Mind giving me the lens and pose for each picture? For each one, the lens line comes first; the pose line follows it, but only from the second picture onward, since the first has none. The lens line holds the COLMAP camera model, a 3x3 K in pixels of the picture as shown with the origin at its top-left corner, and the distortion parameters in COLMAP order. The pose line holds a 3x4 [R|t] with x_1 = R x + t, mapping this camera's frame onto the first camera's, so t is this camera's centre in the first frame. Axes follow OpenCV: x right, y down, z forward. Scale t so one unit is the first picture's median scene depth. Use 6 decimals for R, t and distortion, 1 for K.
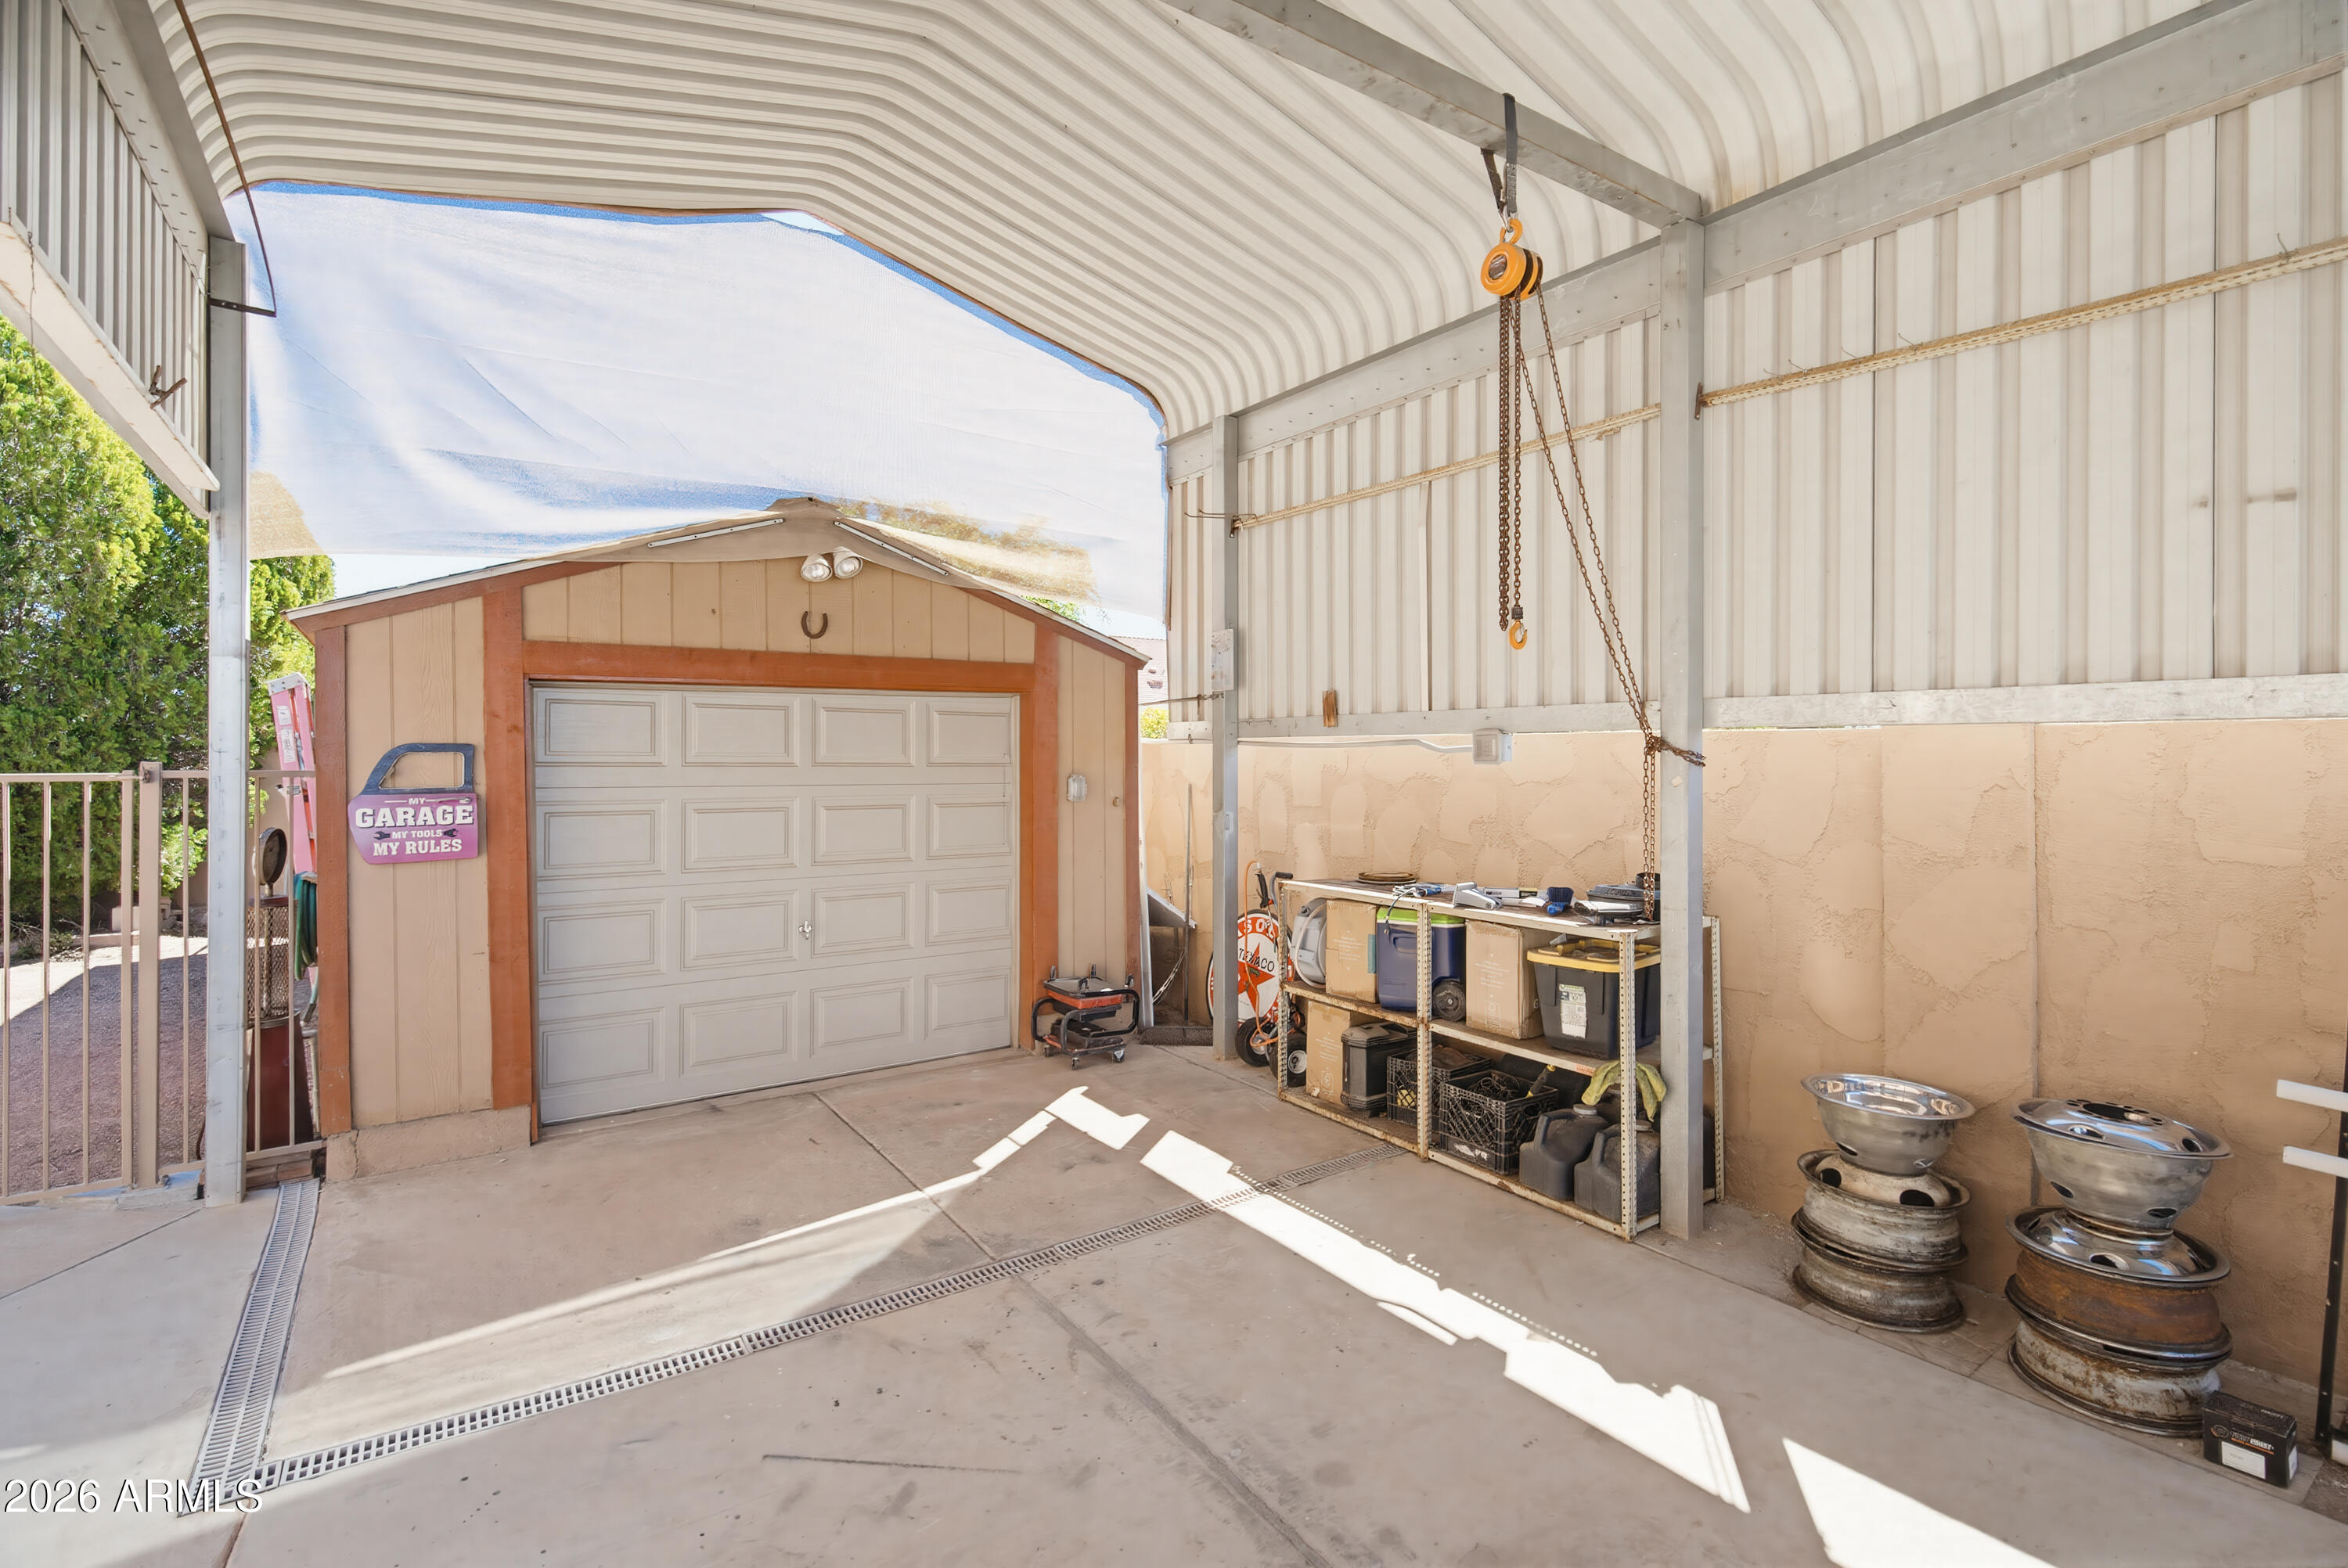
lens RADIAL K [[1074.3, 0, 1167.5], [0, 1074.3, 748.7], [0, 0, 1]] dist [0.002443, 0.001690]
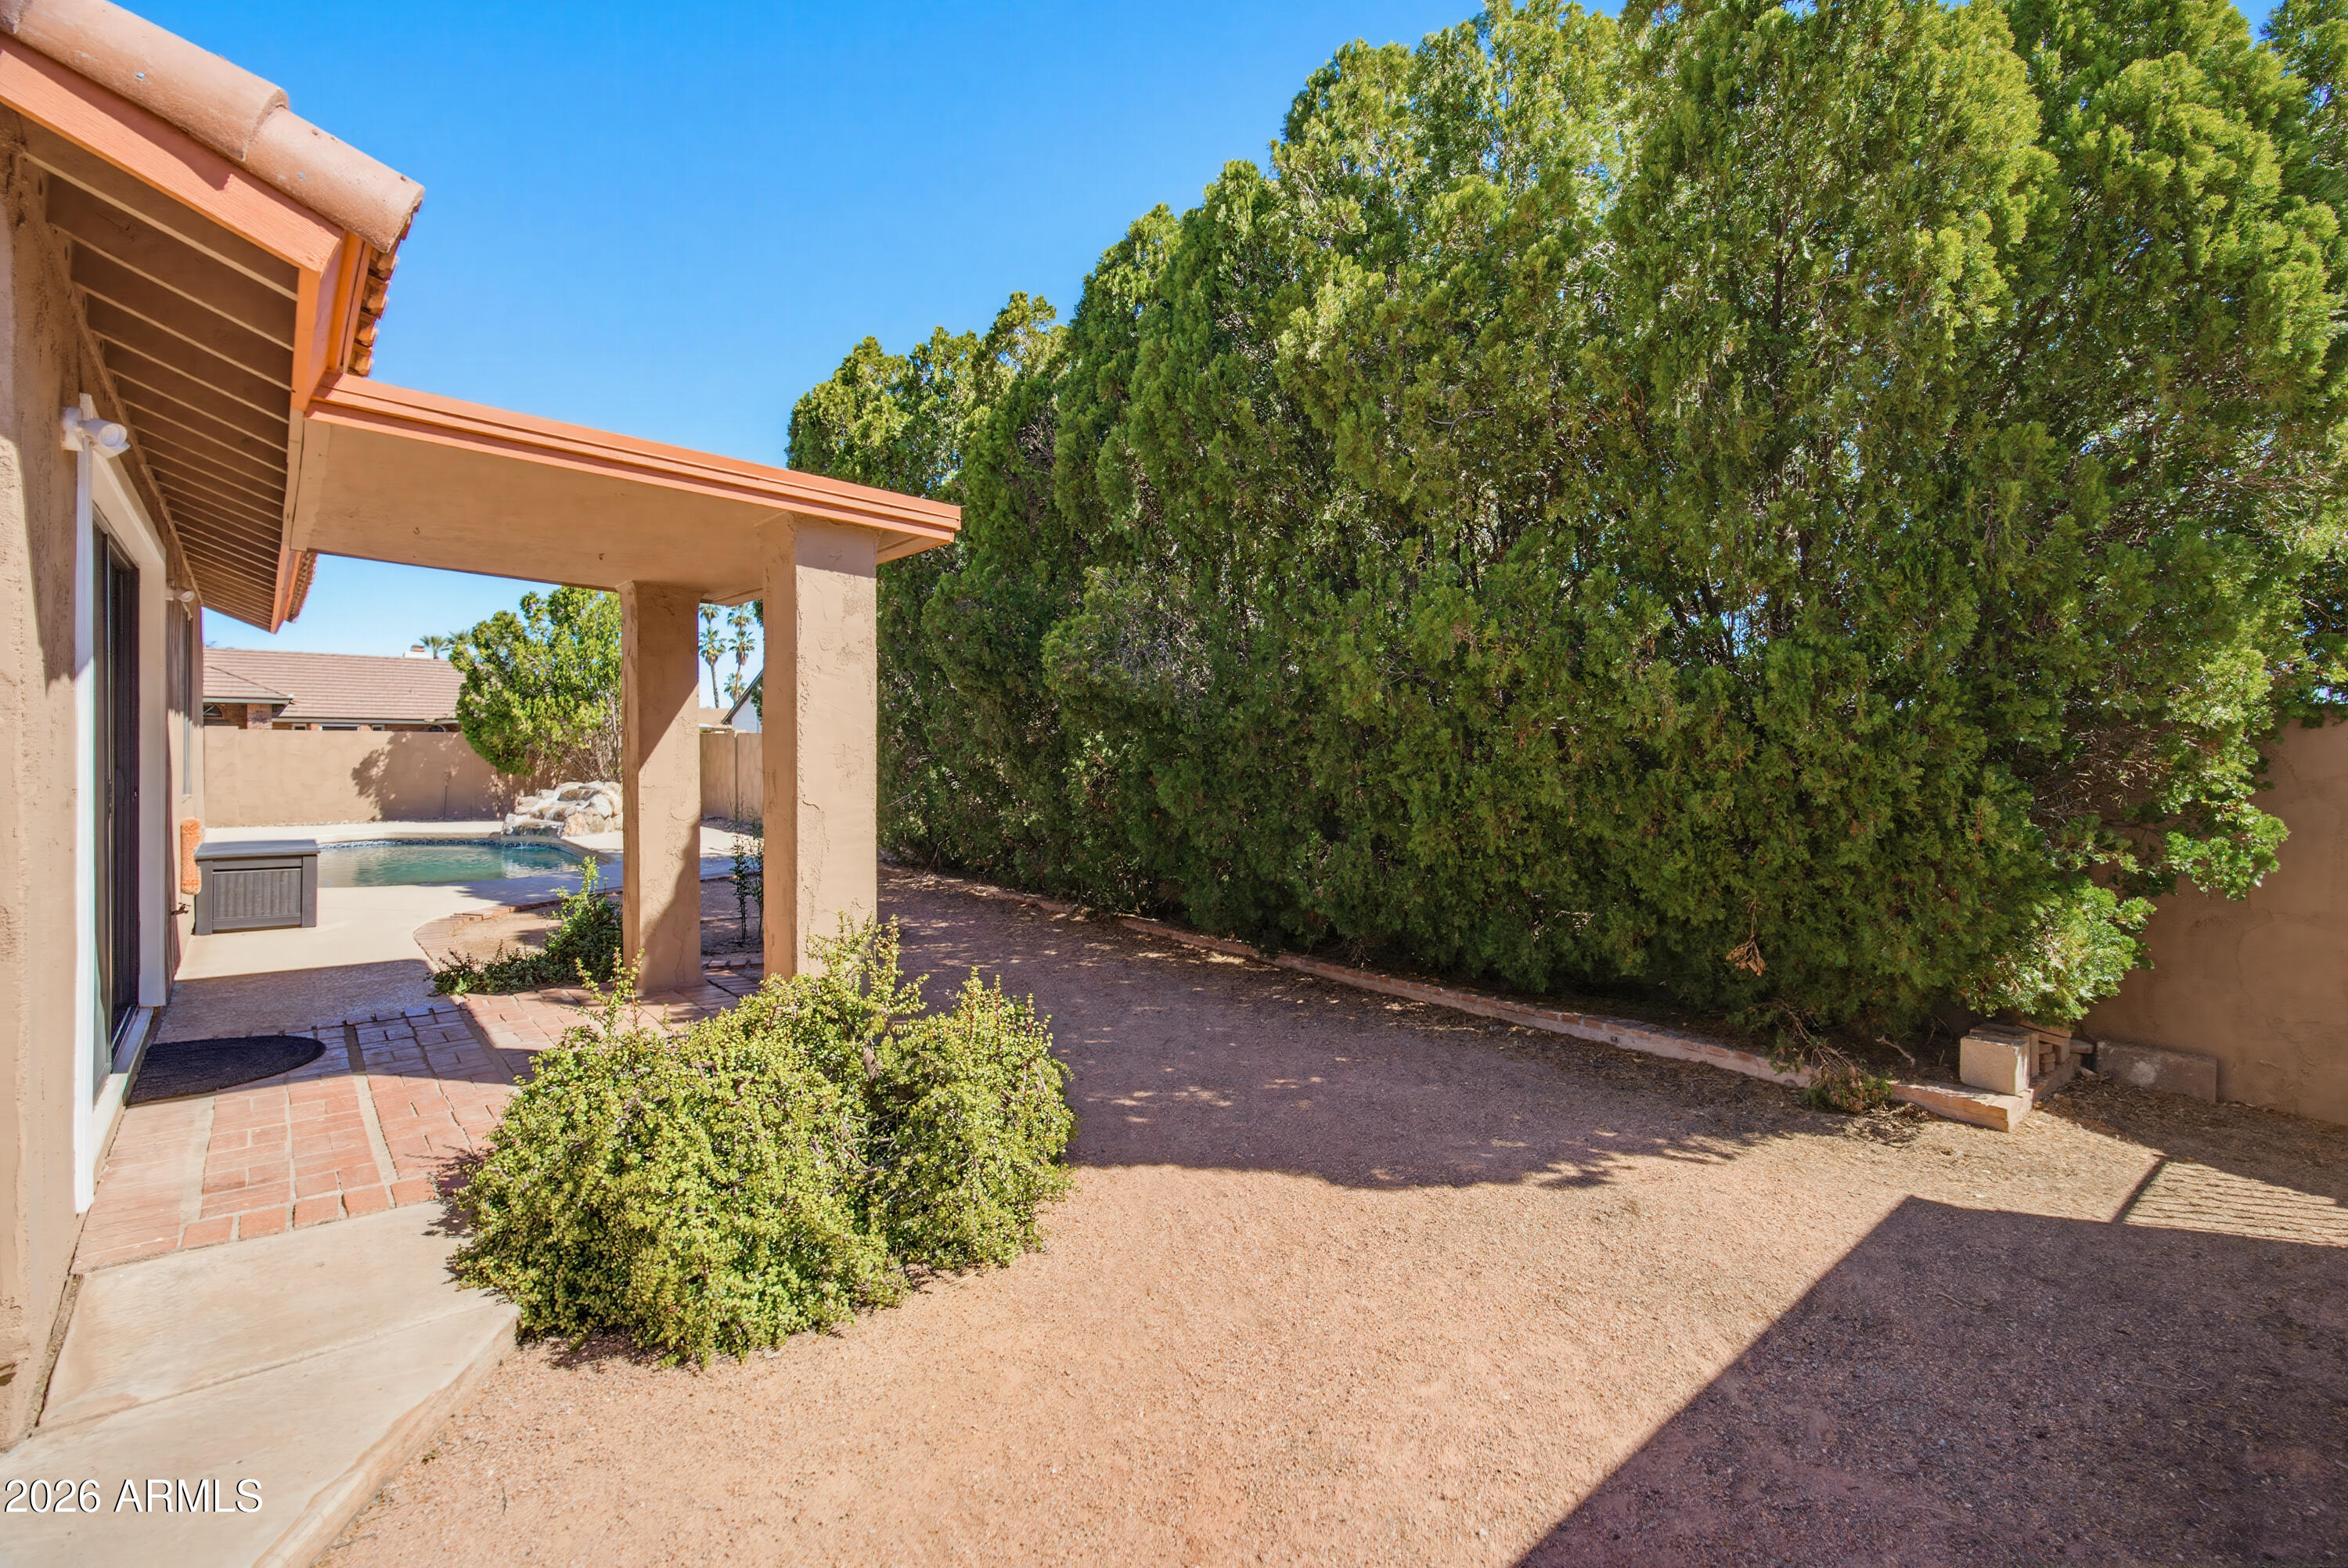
lens RADIAL K [[1074.3, 0, 1176.0], [0, 1074.3, 775.7], [0, 0, 1]] dist [0.002443, 0.001690]
pose [[0.133943, 0.011832, -0.990918, -0.484999], [0.002433, 0.999922, 0.012268, 0.015918], [0.990986, -0.004054, 0.133904, 0.523125]]
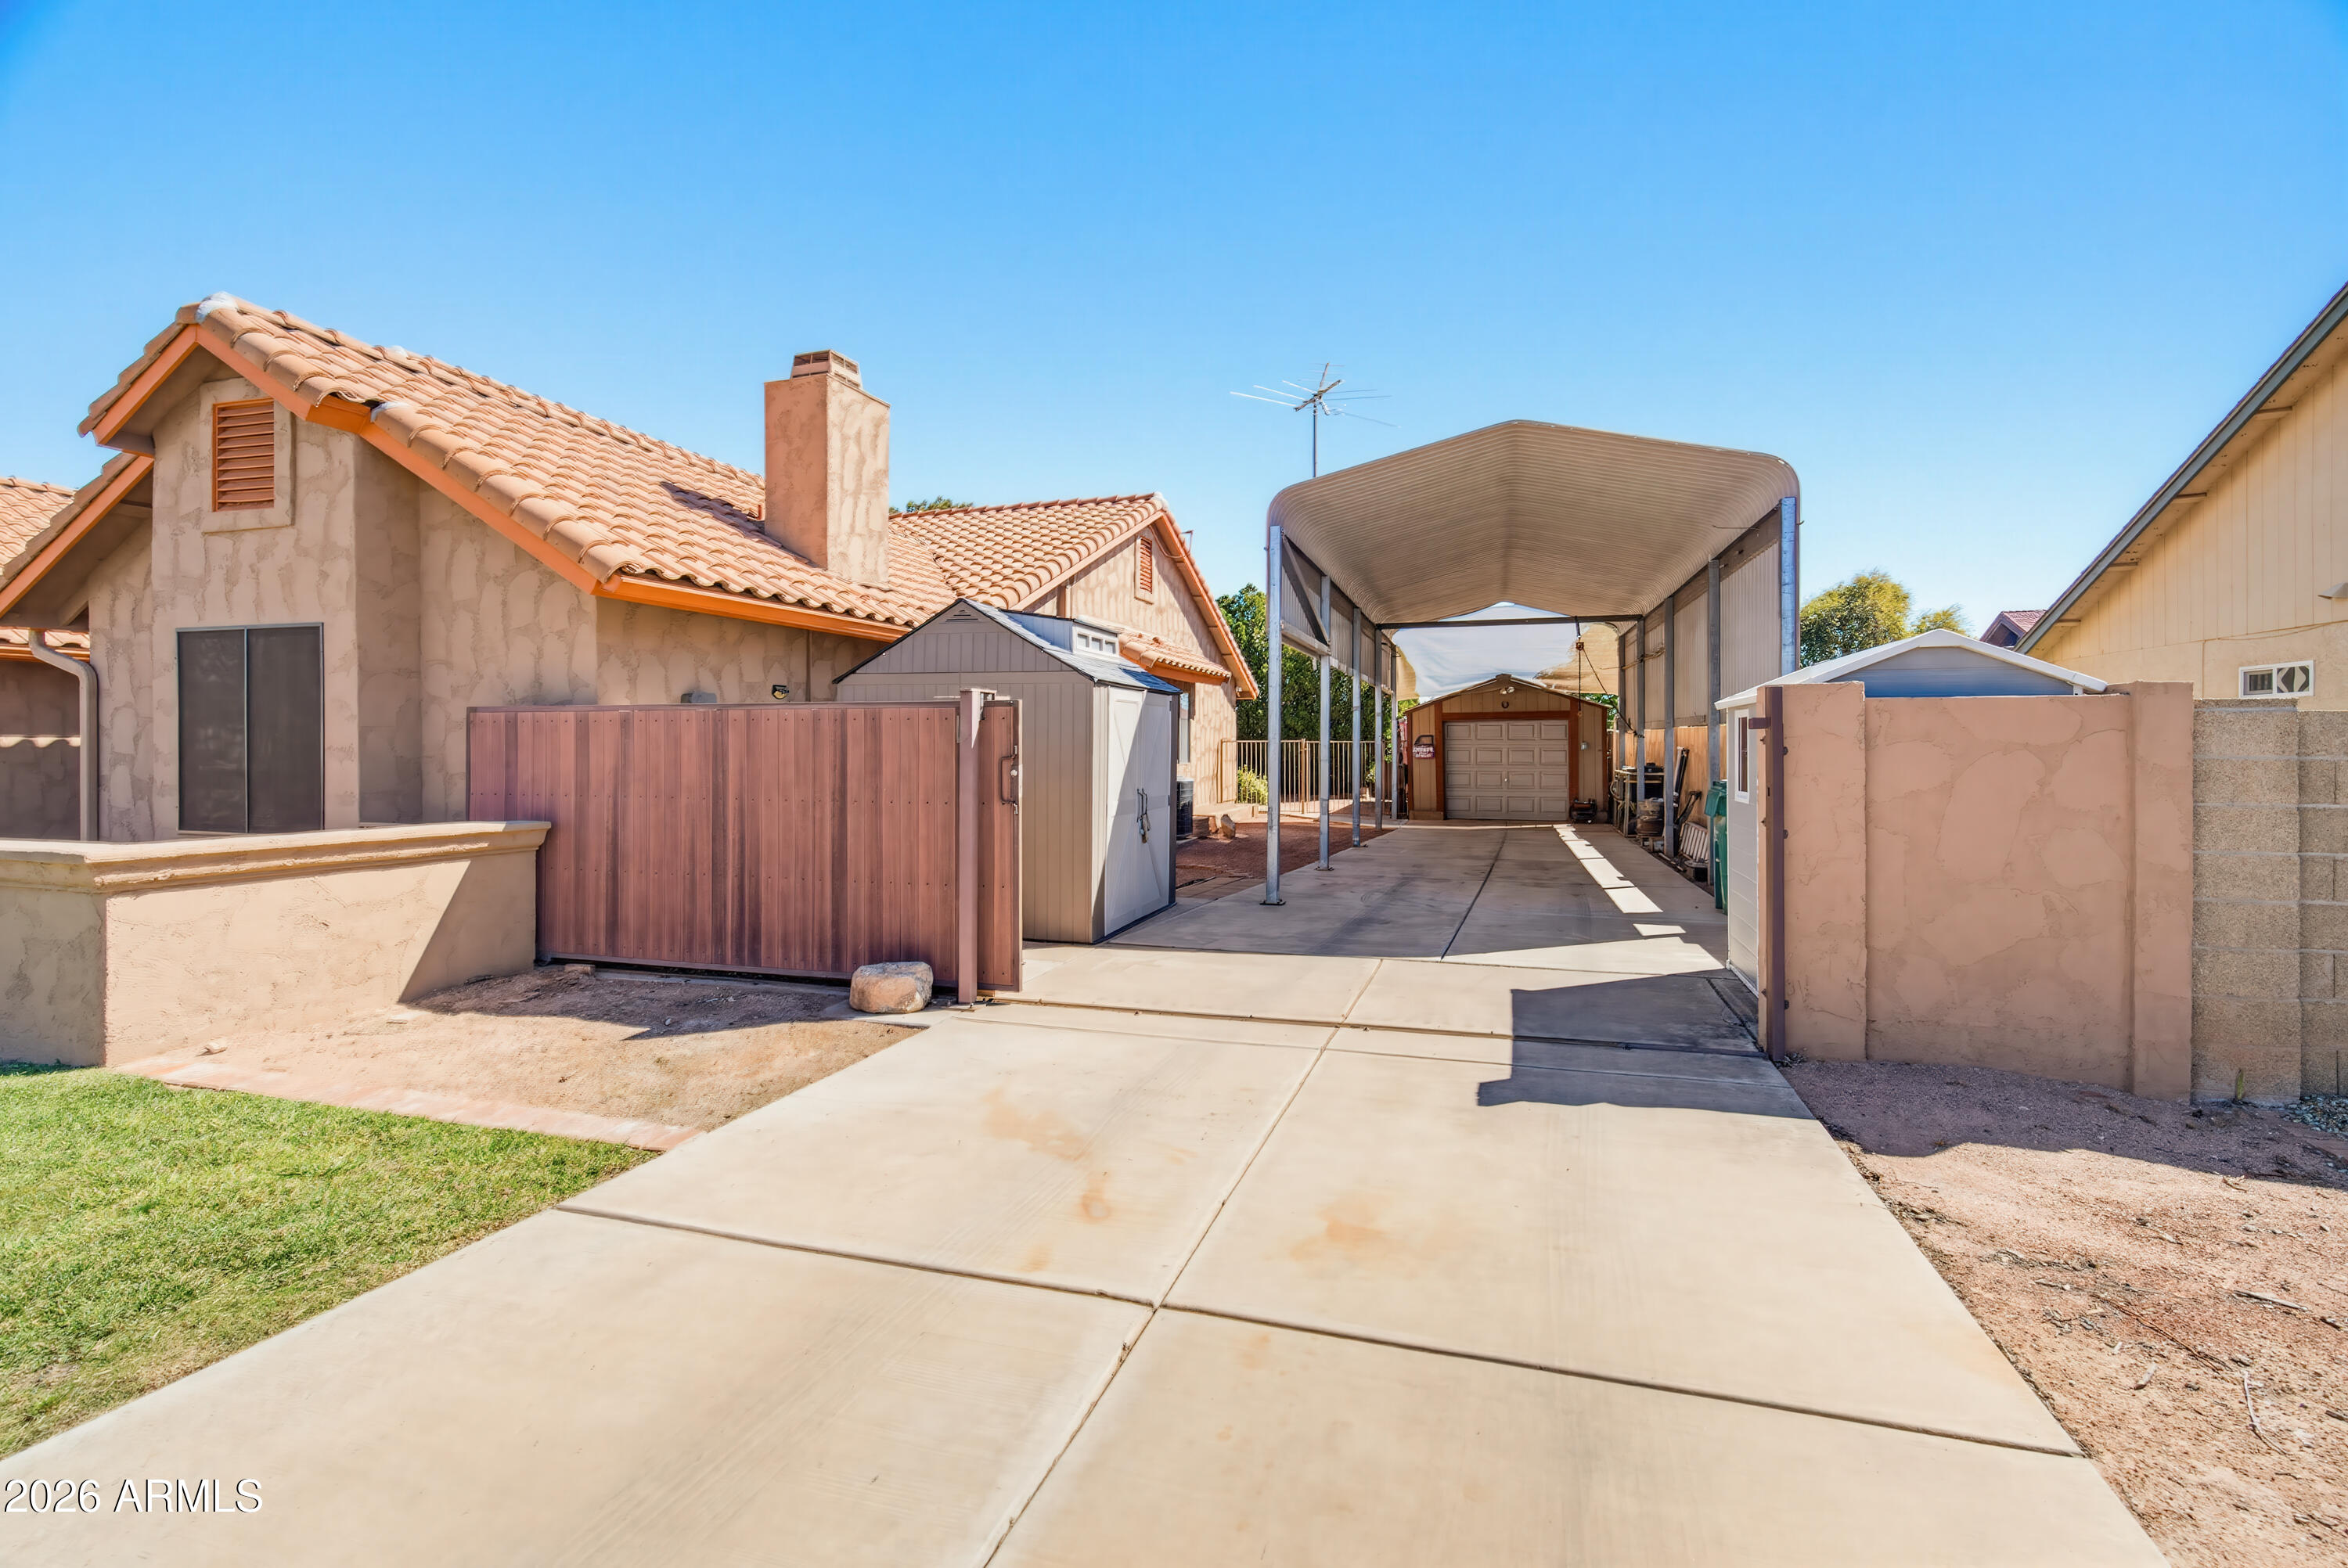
lens RADIAL K [[1074.3, 0, 1145.0], [0, 1074.3, 735.3], [0, 0, 1]] dist [0.002443, 0.001690]
pose [[0.608382, -0.004179, -0.793633, 2.430888], [0.003975, 0.999990, -0.002218, 0.003409], [0.793634, -0.001805, 0.608392, -3.005951]]
